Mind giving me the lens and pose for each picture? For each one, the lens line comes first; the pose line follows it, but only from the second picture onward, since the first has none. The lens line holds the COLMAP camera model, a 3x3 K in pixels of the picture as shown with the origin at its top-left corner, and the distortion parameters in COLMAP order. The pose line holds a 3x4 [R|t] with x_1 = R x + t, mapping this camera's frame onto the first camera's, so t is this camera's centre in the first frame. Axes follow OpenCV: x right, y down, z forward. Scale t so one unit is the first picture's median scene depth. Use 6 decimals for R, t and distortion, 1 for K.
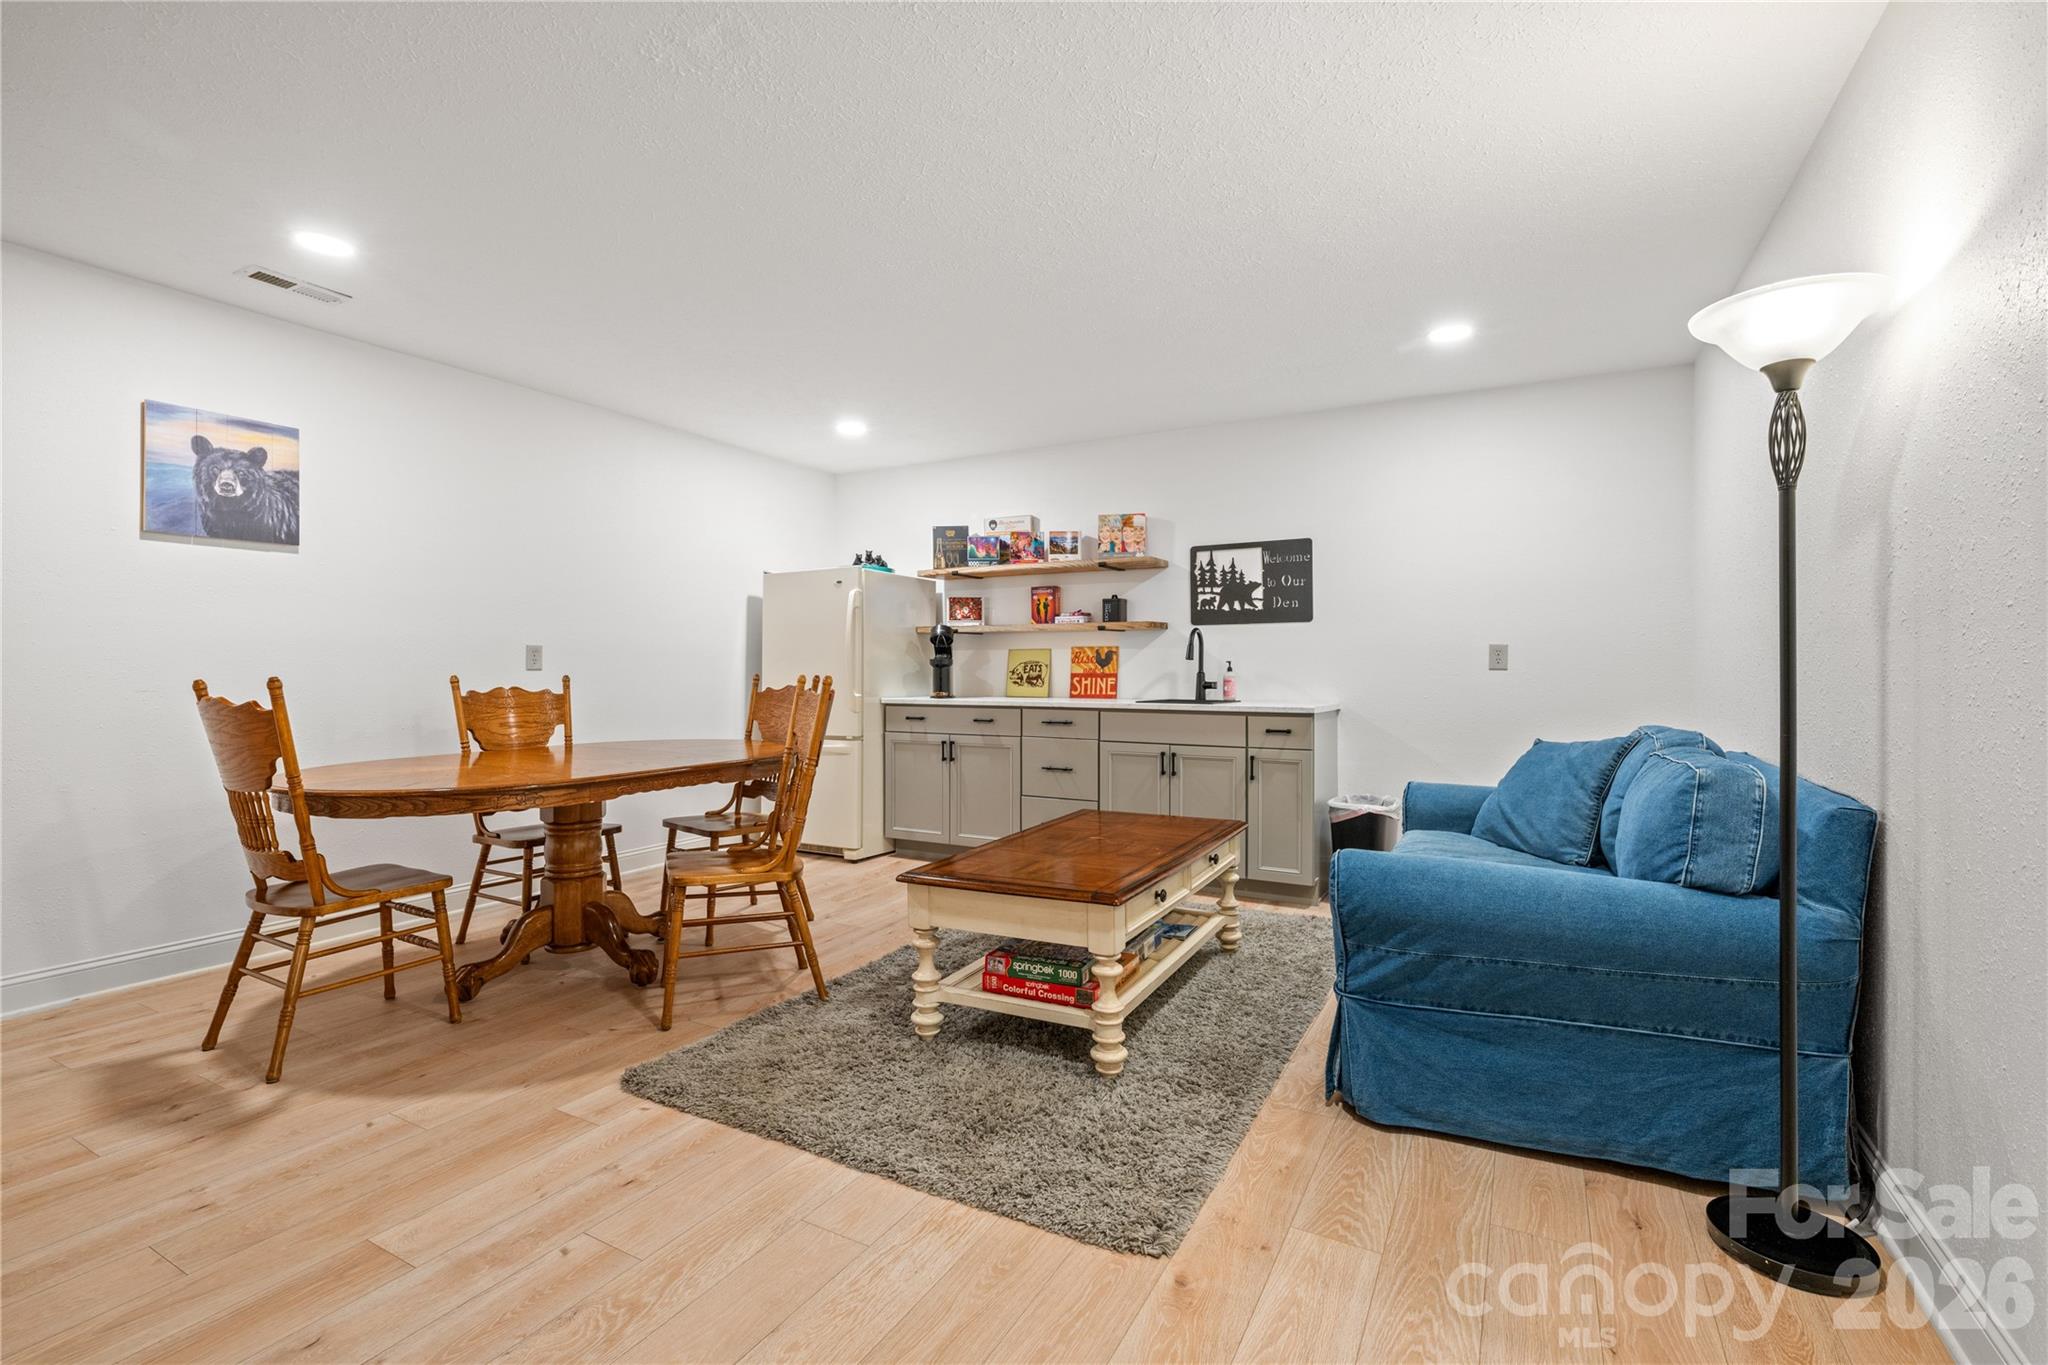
lens RADIAL K [[921.5, 0, 1015.8], [0, 921.5, 665.7], [0, 0, 1]] dist [0.000681, 0.000230]
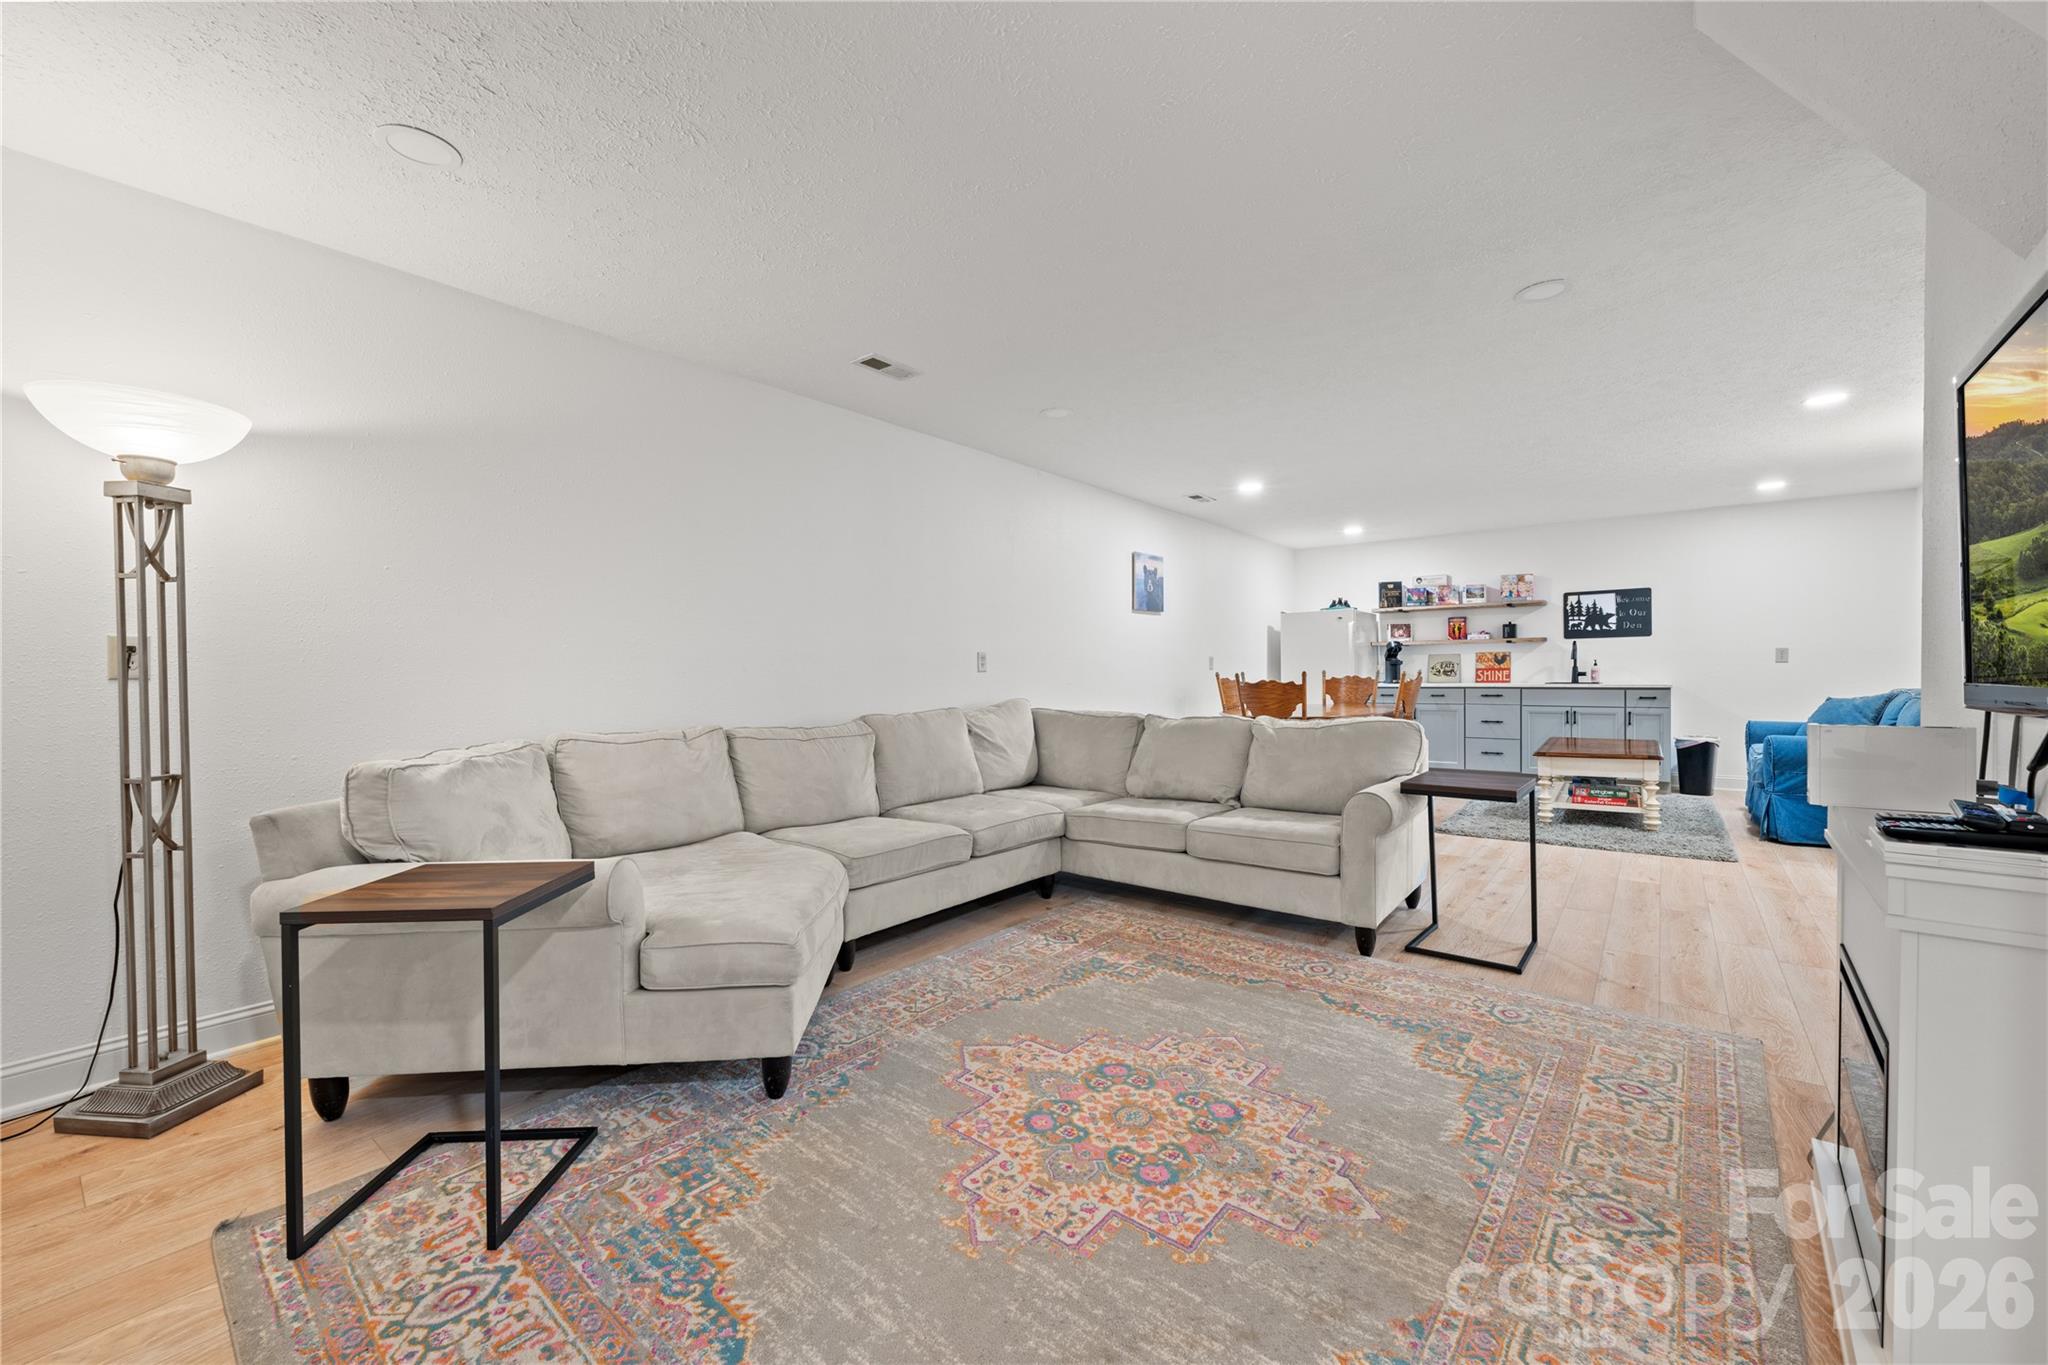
lens RADIAL K [[812.0, 0, 1016.4], [0, 812.0, 684.9], [0, 0, 1]] dist [-0.002589, 0.000933]
pose [[0.986942, -0.009200, -0.160814, -0.604513], [0.012674, 0.999708, 0.020589, -0.002837], [0.160577, -0.022358, 0.986770, -0.686556]]
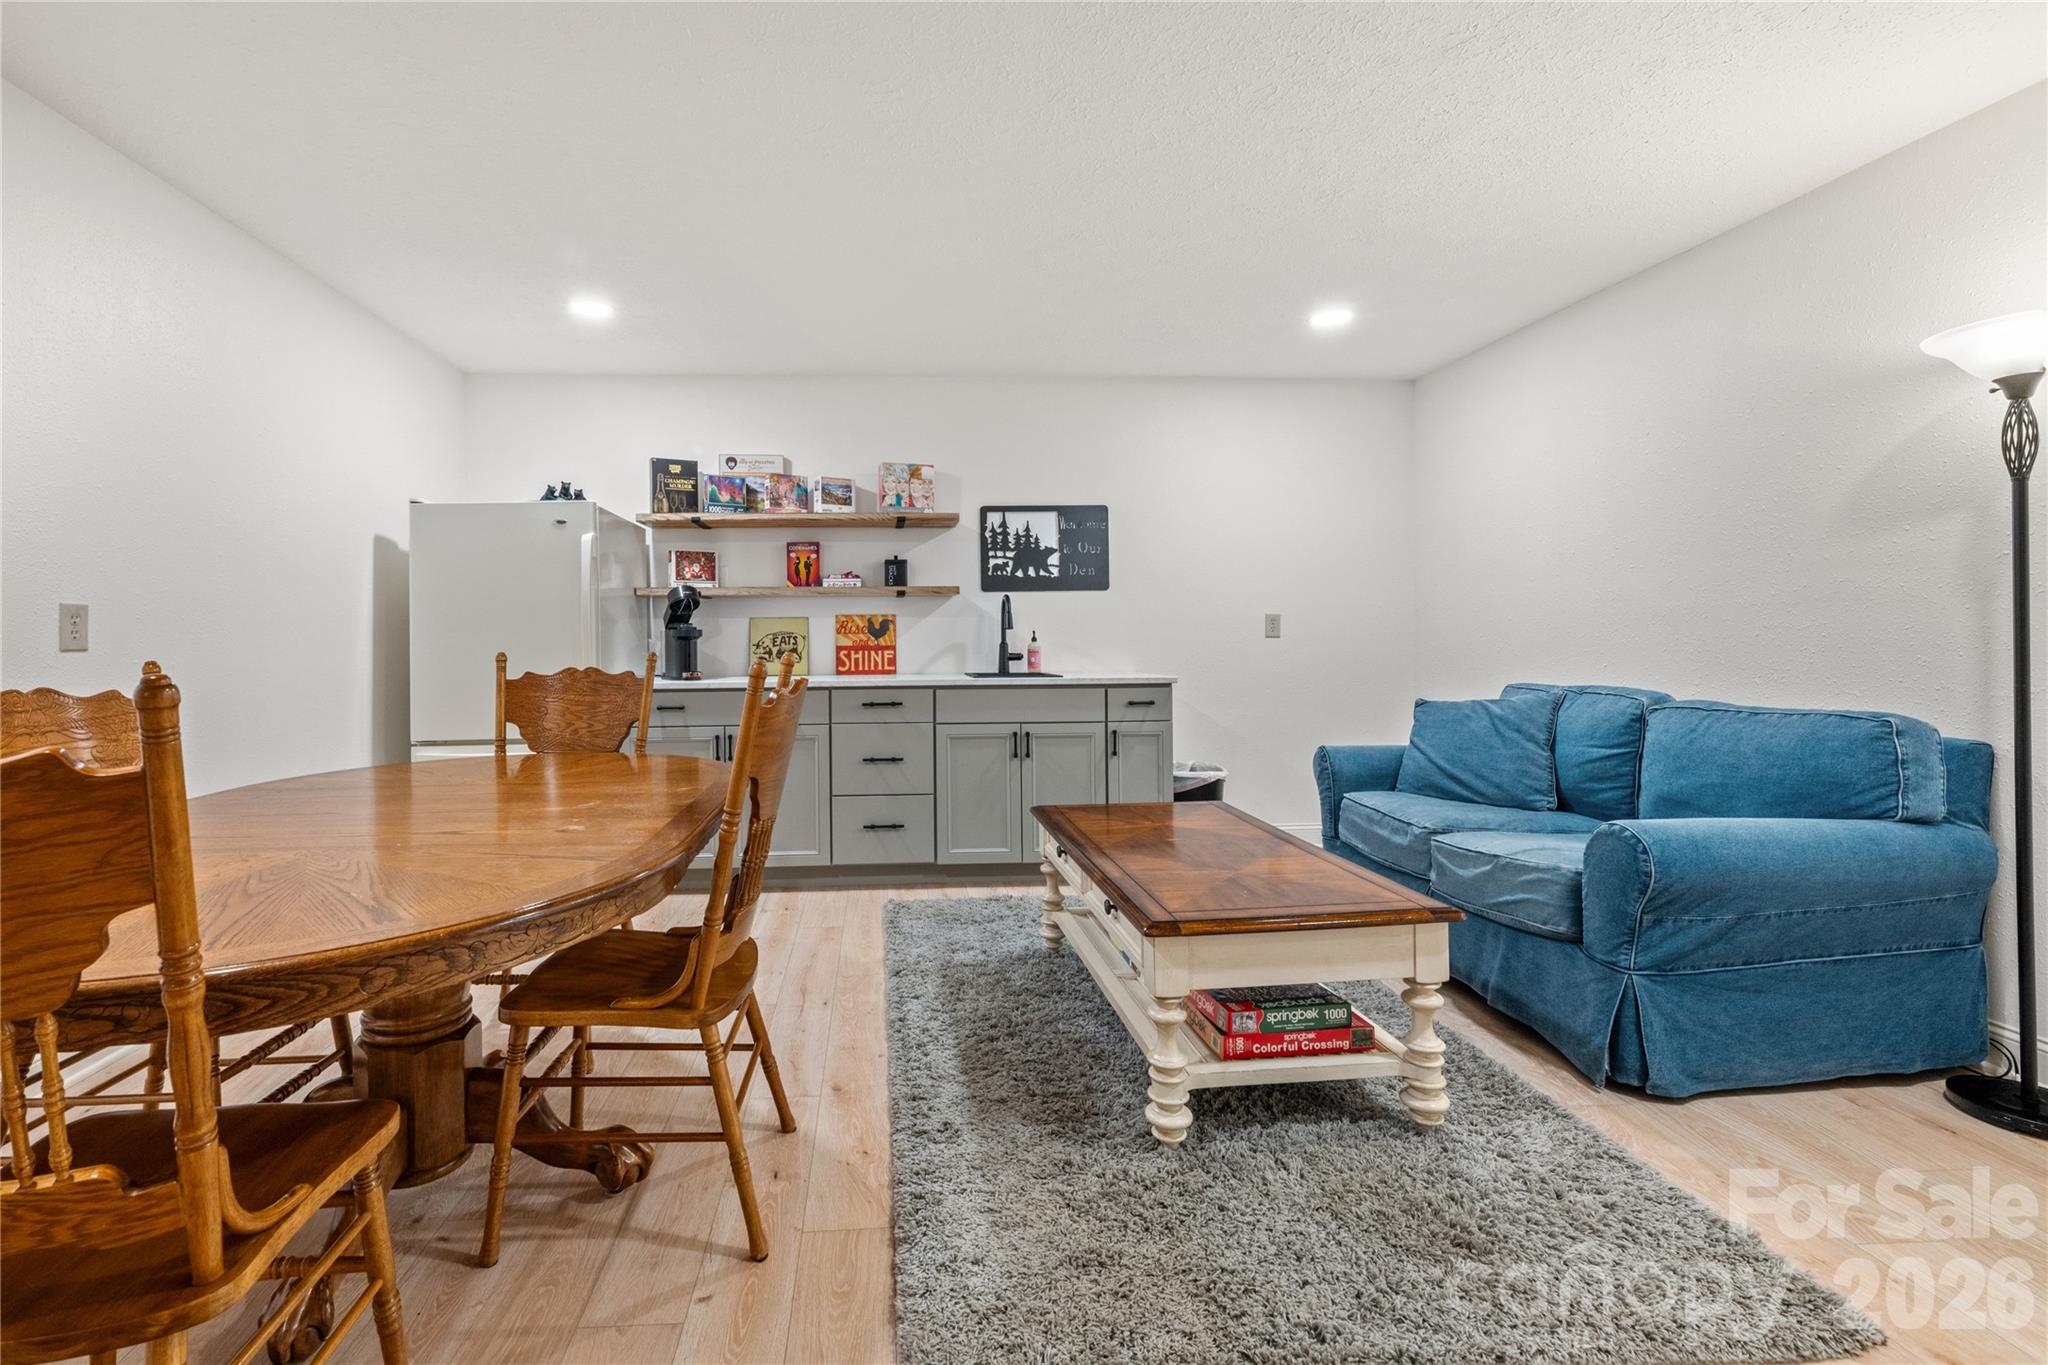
lens RADIAL K [[919.4, 0, 939.9], [0, 919.4, 633.1], [0, 0, 1]] dist [0.001424, 0.000354]
pose [[0.843305, -0.004787, 0.537413, -0.356707], [0.007677, 0.999966, -0.003139, -0.000234], [-0.537380, 0.006773, 0.843313, 0.267095]]
